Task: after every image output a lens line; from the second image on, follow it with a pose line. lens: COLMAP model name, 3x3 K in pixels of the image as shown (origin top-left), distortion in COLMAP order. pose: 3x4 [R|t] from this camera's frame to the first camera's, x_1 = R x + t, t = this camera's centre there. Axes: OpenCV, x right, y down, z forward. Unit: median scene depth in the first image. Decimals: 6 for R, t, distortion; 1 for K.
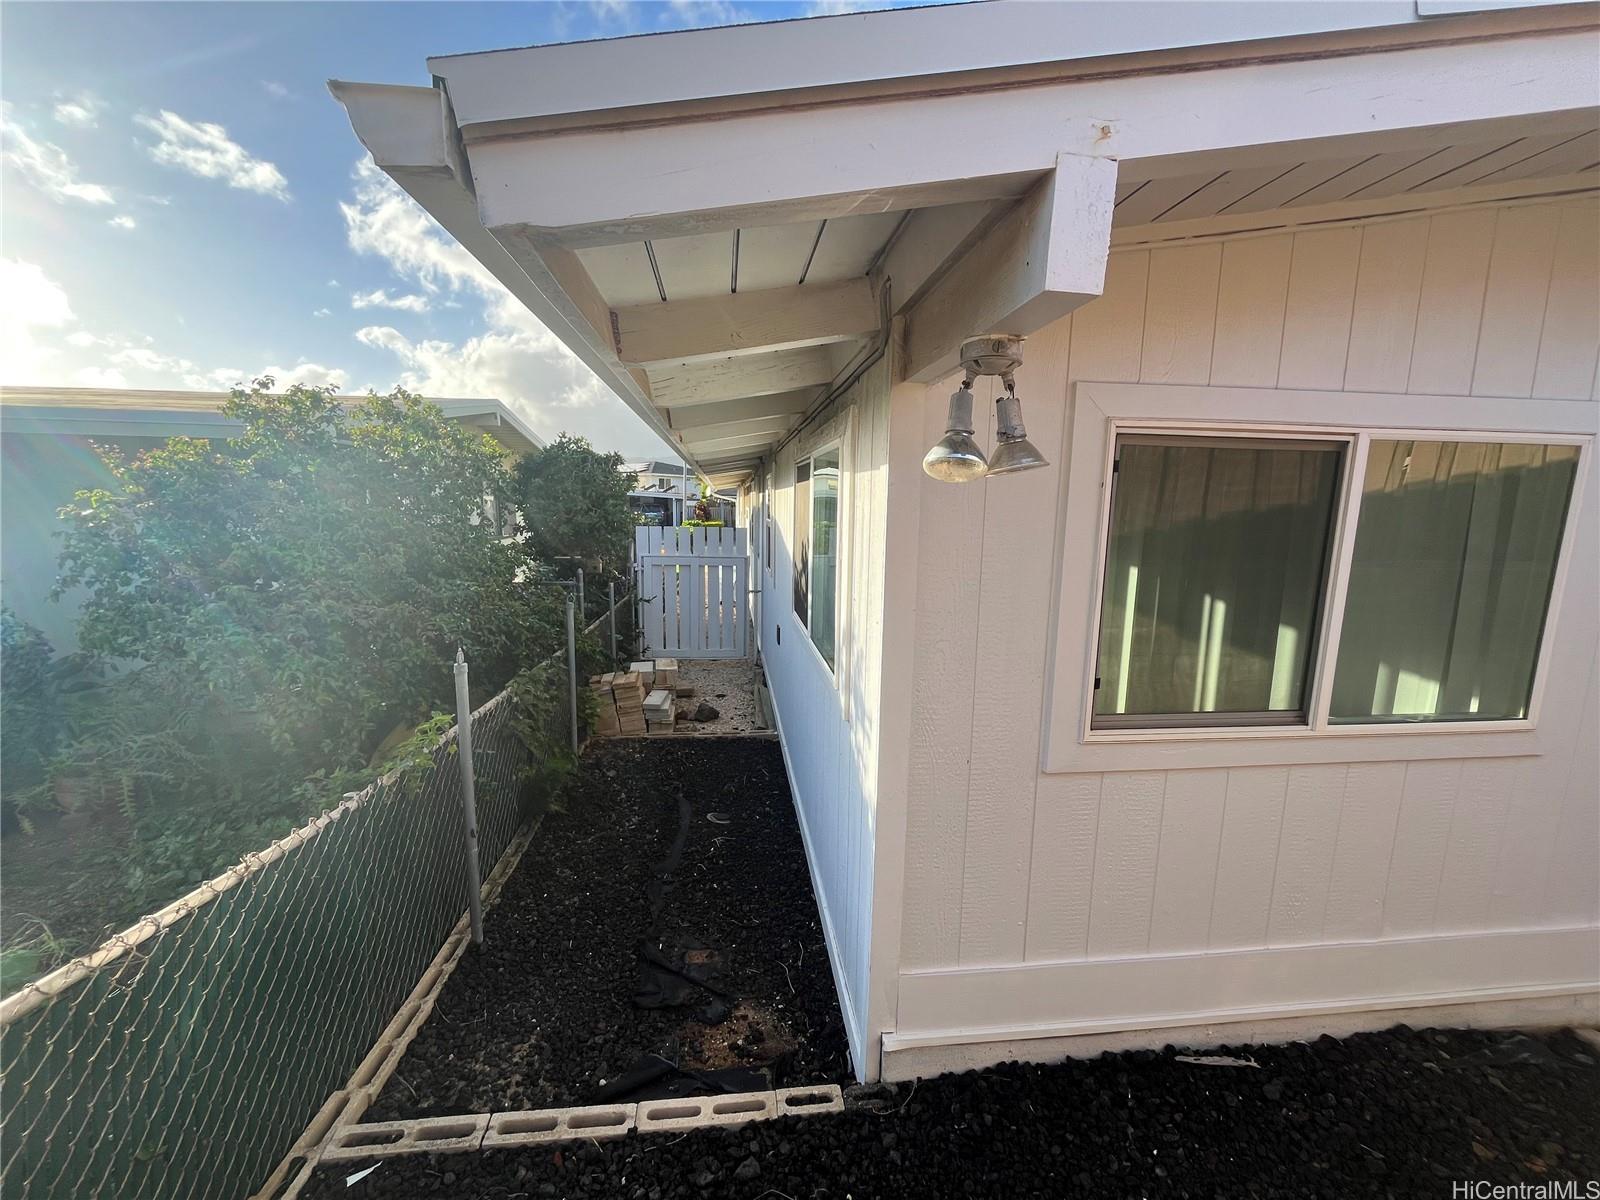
lens RADIAL K [[645.6, 0, 800.0], [0, 645.6, 600.0], [0, 0, 1]] dist [-0.002276, -0.000271]
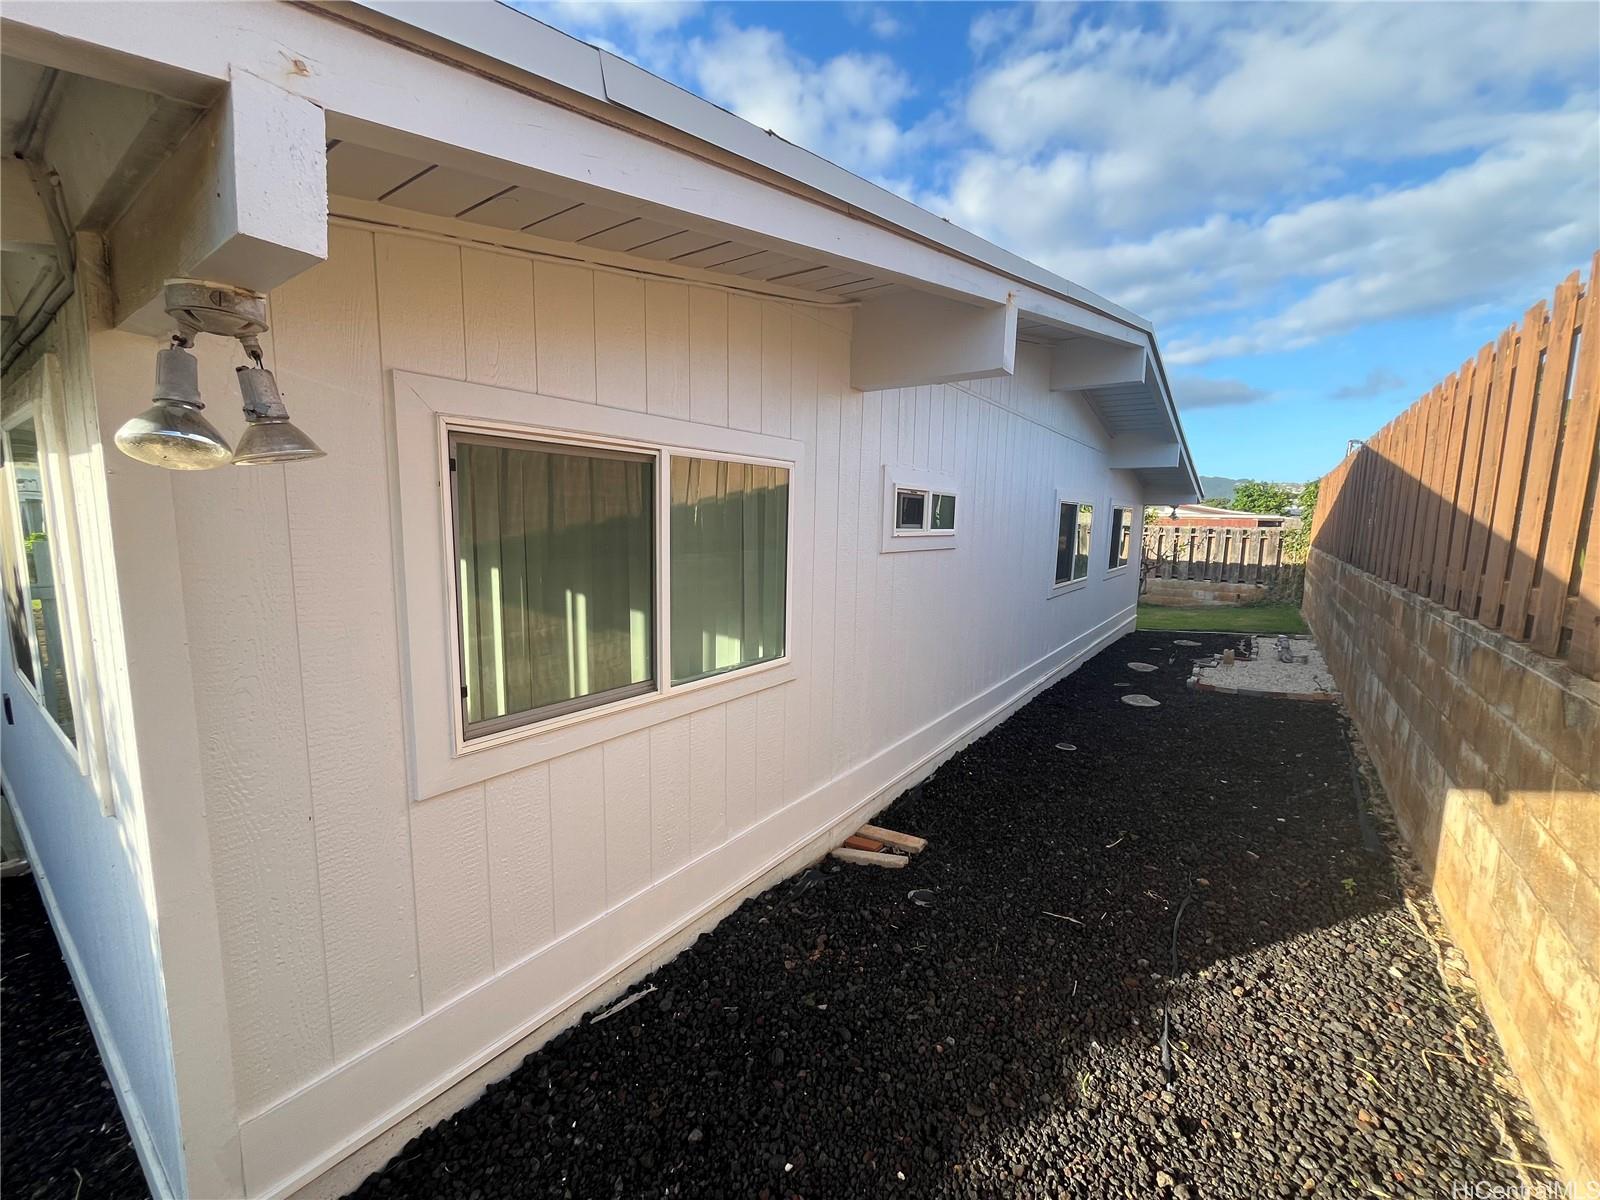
lens RADIAL K [[645.6, 0, 800.0], [0, 645.6, 600.0], [0, 0, 1]] dist [-0.002276, -0.000271]
pose [[0.673575, -0.097038, 0.732721, 0.102179], [0.102915, 0.994001, 0.037032, 0.009367], [-0.731919, 0.050464, 0.679521, -0.018699]]
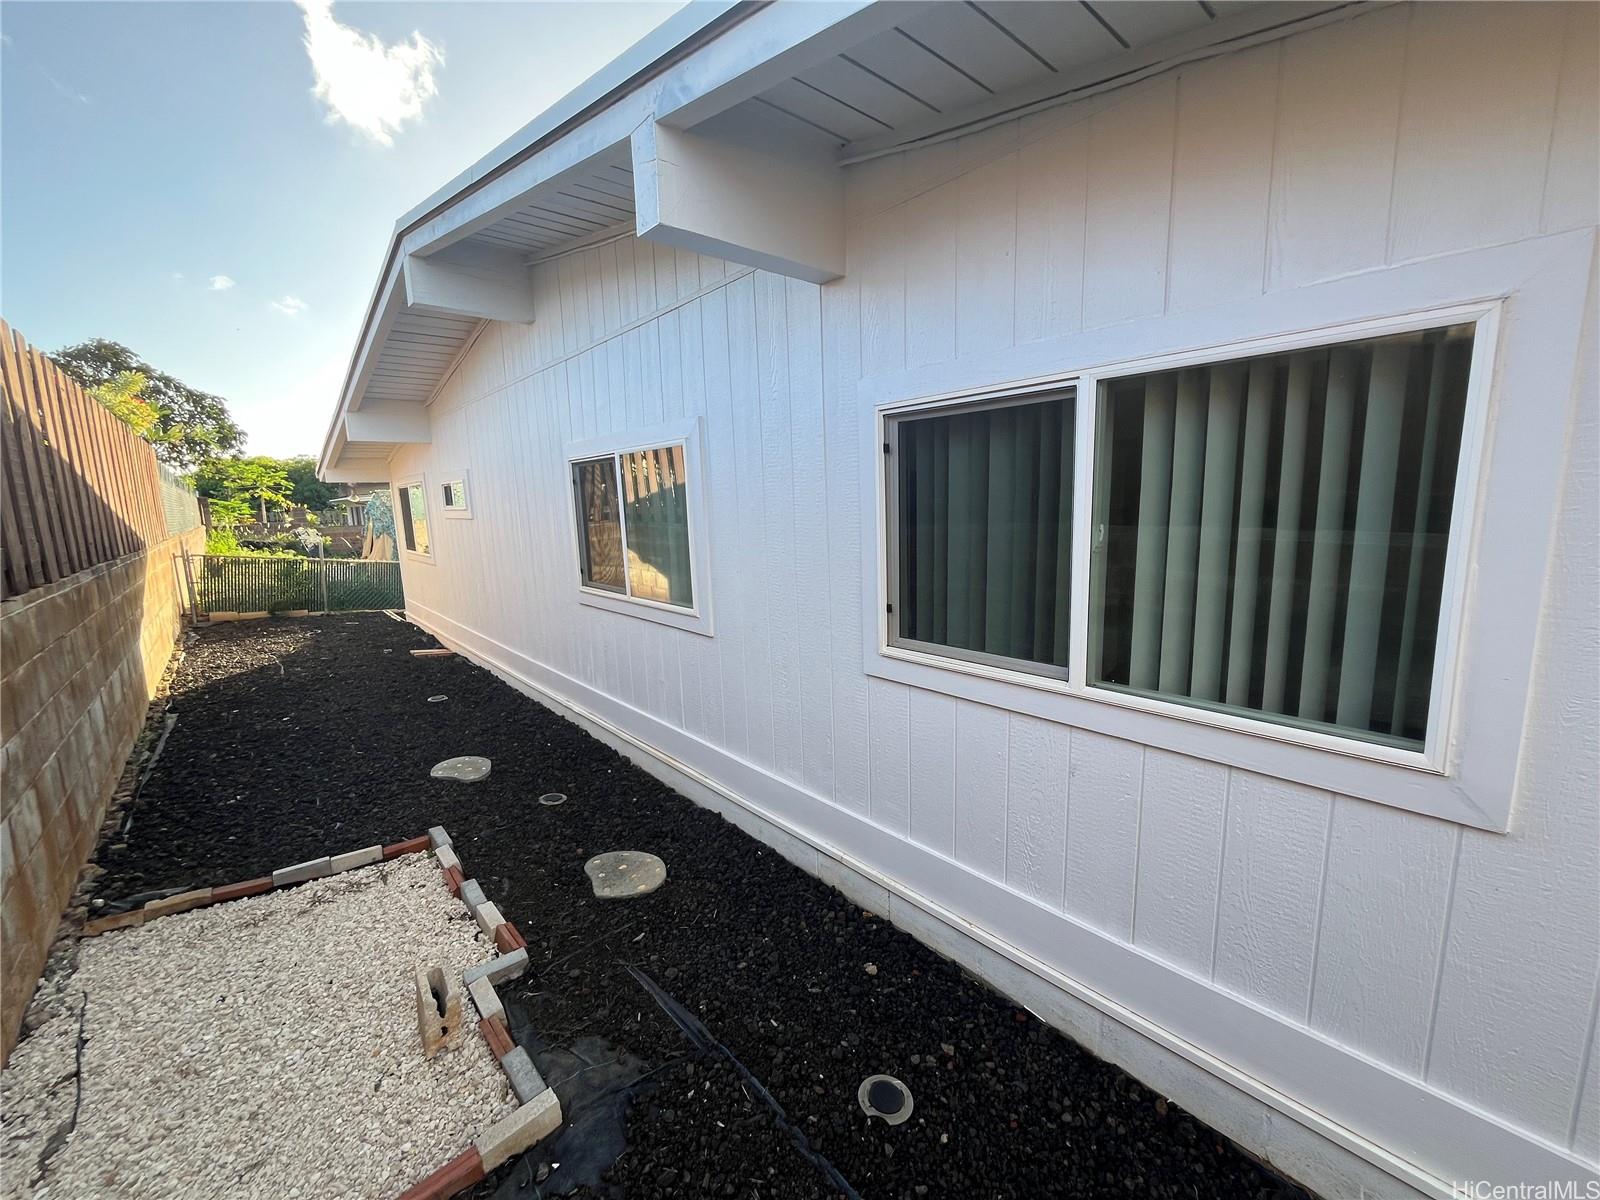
lens RADIAL K [[645.6, 0, 800.0], [0, 645.6, 600.0], [0, 0, 1]] dist [-0.002276, -0.000271]
pose [[0.563328, 0.099093, -0.820270, 1.311753], [-0.088765, 0.994294, 0.059156, 0.033749], [0.821451, 0.039487, 0.568910, 0.147964]]
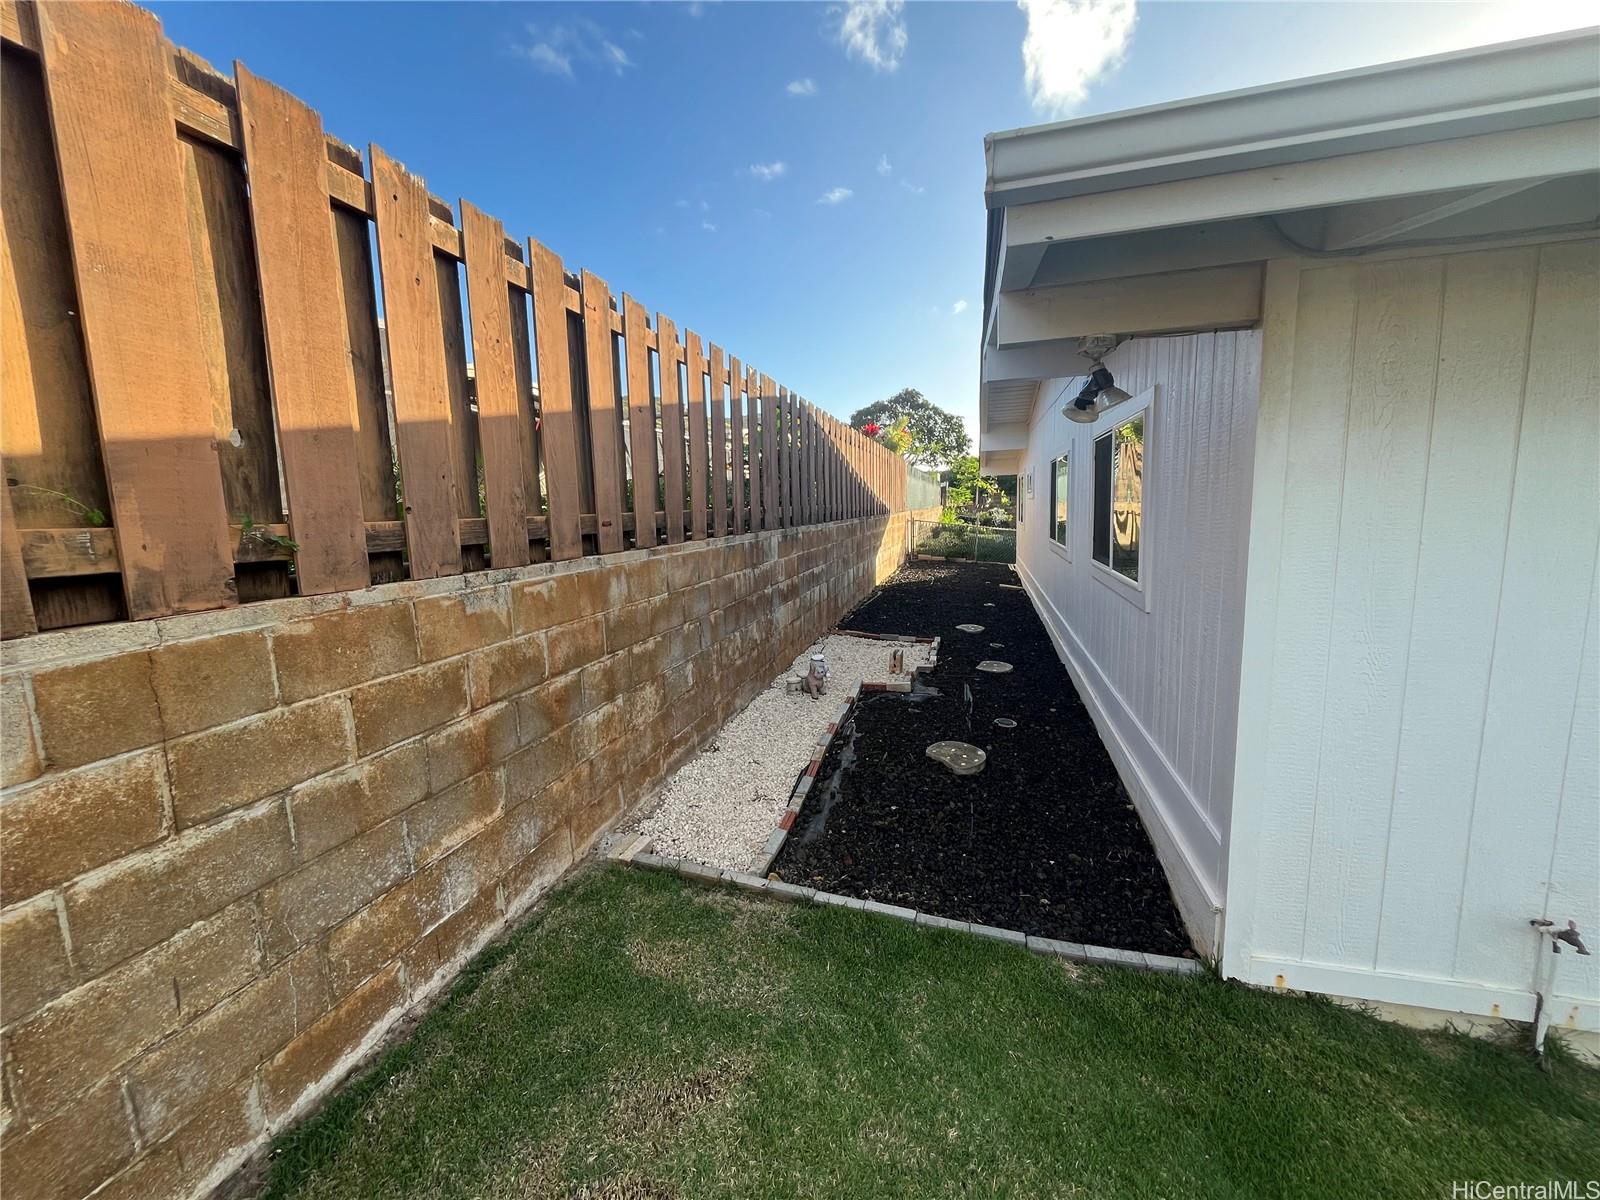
lens RADIAL K [[645.6, 0, 800.0], [0, 645.6, 600.0], [0, 0, 1]] dist [-0.002276, -0.000271]
pose [[-0.376456, 0.133126, -0.916819, 1.696942], [-0.110326, 0.976137, 0.187041, 0.025818], [0.919842, 0.171562, -0.352786, 0.305644]]
